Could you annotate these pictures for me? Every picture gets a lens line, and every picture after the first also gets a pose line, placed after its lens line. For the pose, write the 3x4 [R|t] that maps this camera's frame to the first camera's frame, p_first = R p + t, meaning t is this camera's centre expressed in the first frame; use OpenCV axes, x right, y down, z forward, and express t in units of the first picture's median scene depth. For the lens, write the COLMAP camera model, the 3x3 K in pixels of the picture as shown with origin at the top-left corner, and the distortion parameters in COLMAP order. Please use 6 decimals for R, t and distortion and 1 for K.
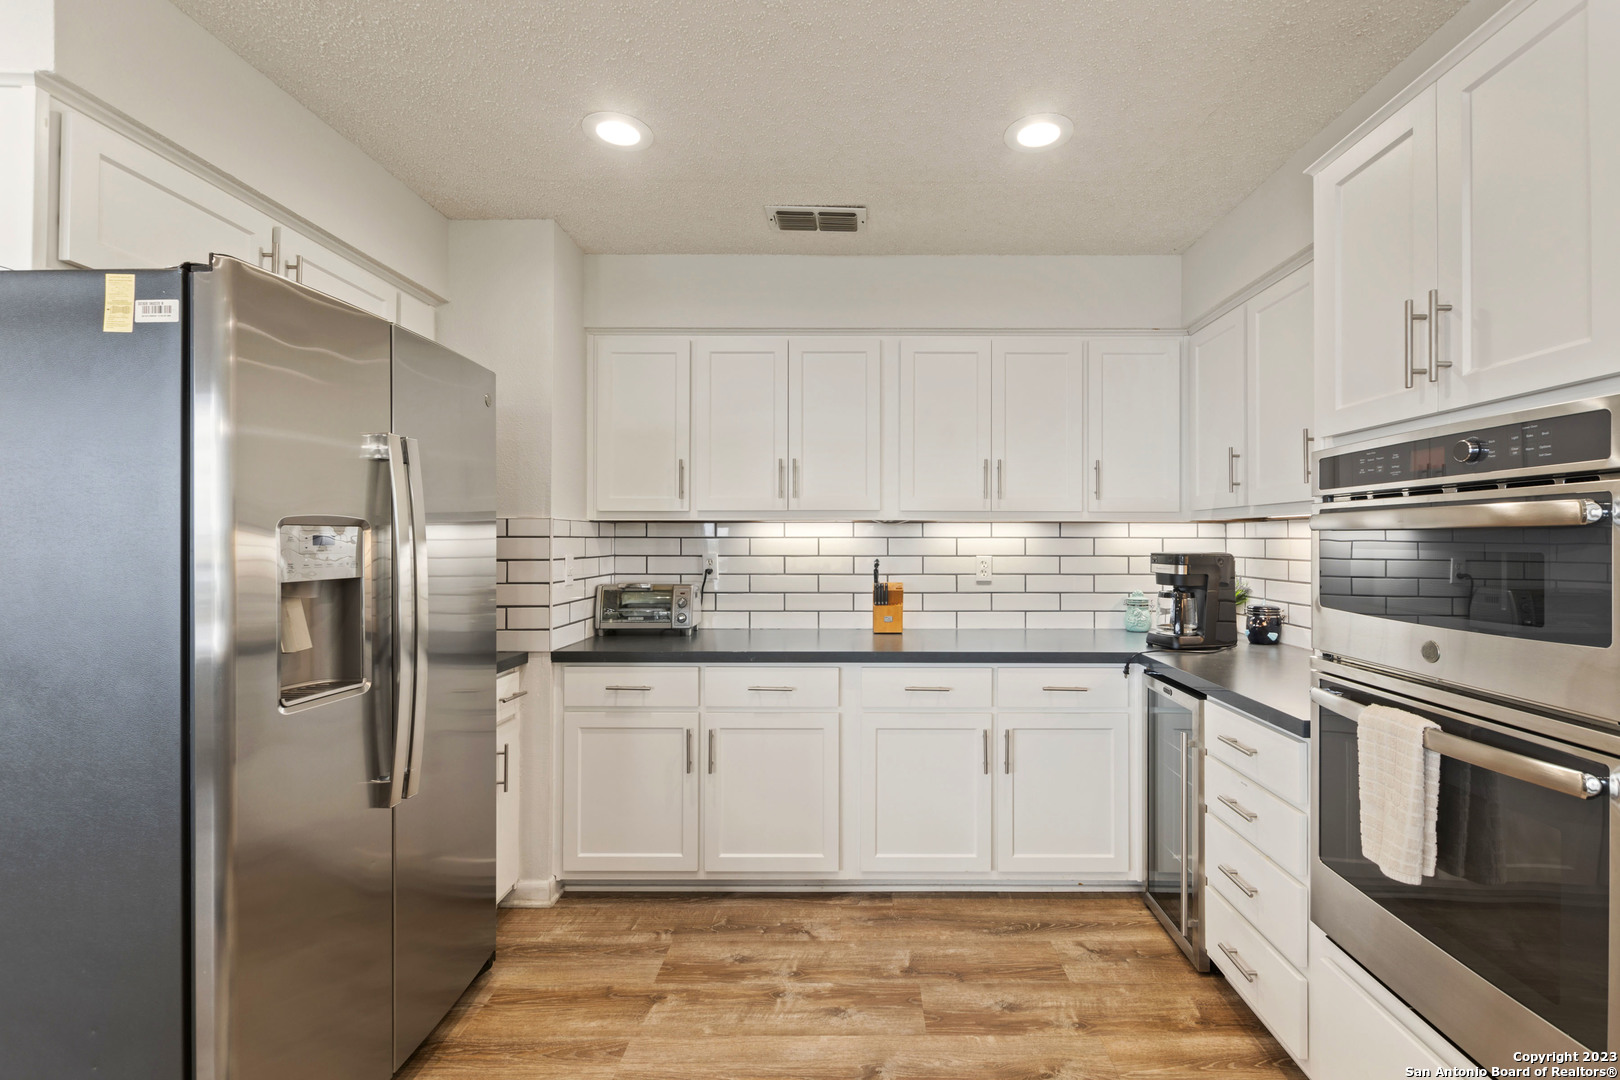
lens RADIAL K [[707.3, 0, 838.1], [0, 707.3, 530.3], [0, 0, 1]] dist [-0.000210, -0.000134]
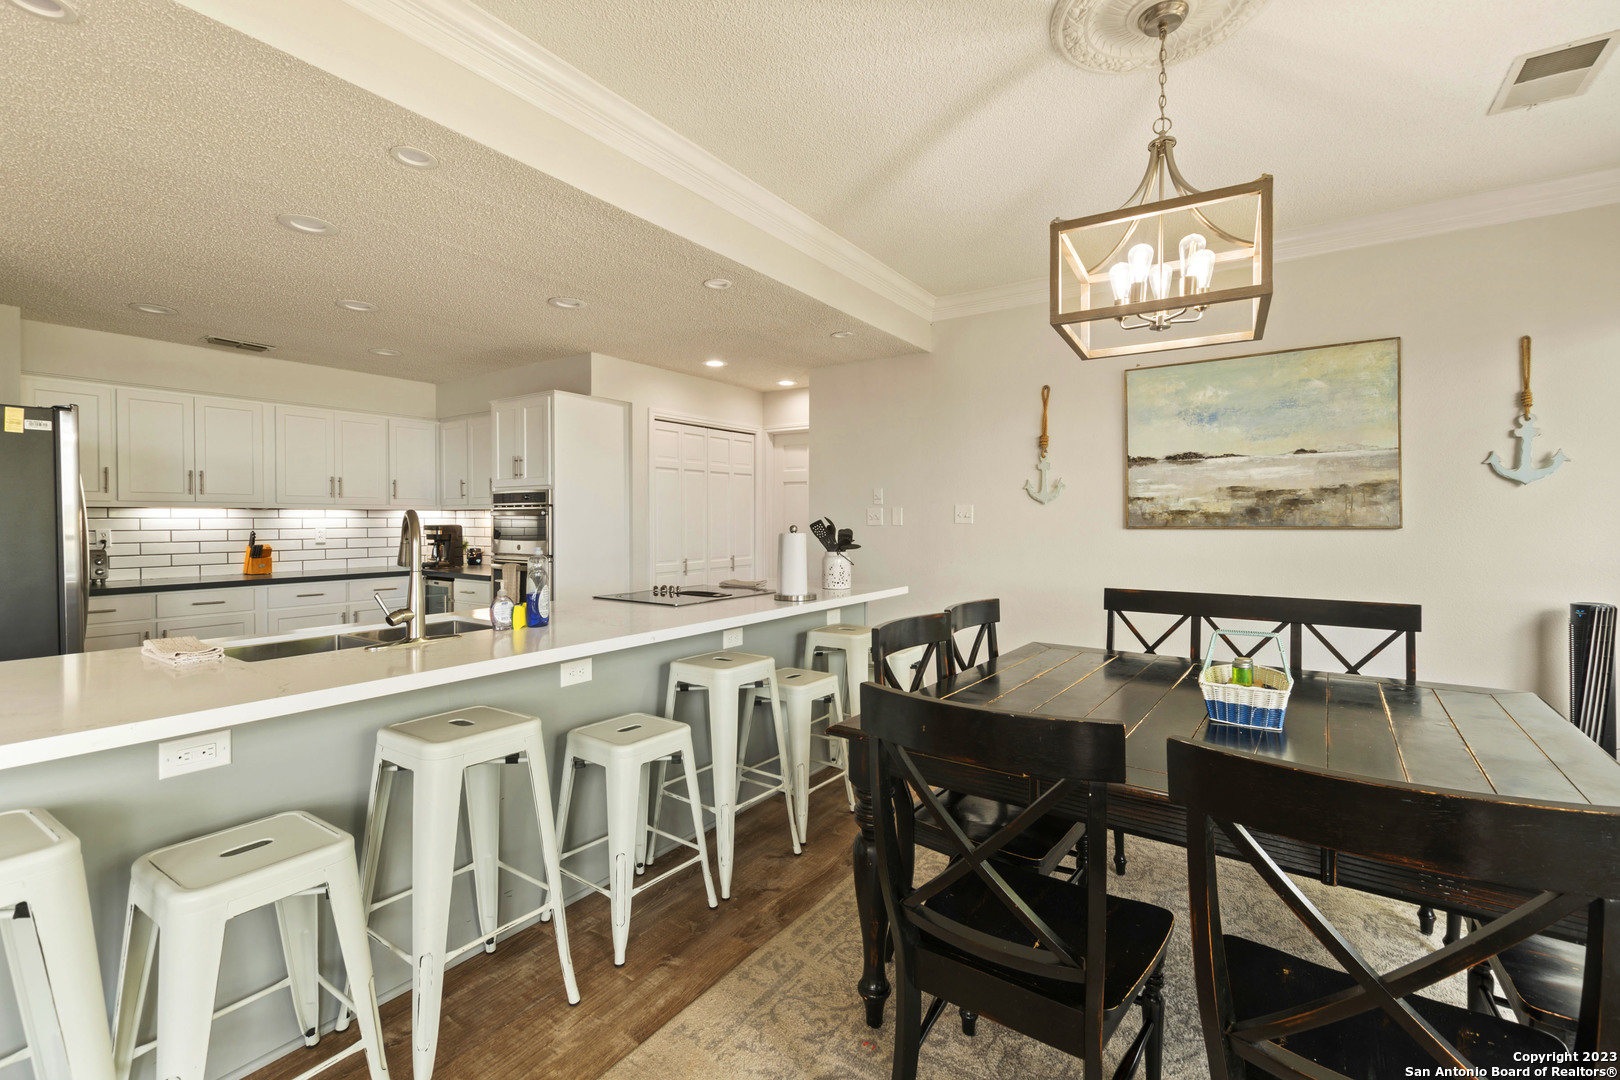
lens RADIAL K [[707.3, 0, 838.1], [0, 707.3, 530.3], [0, 0, 1]] dist [-0.000210, -0.000134]
pose [[0.515780, -0.015499, 0.856581, -0.732104], [-0.011303, 0.999626, 0.024893, -0.019792], [-0.856646, -0.022521, 0.515412, -1.156727]]
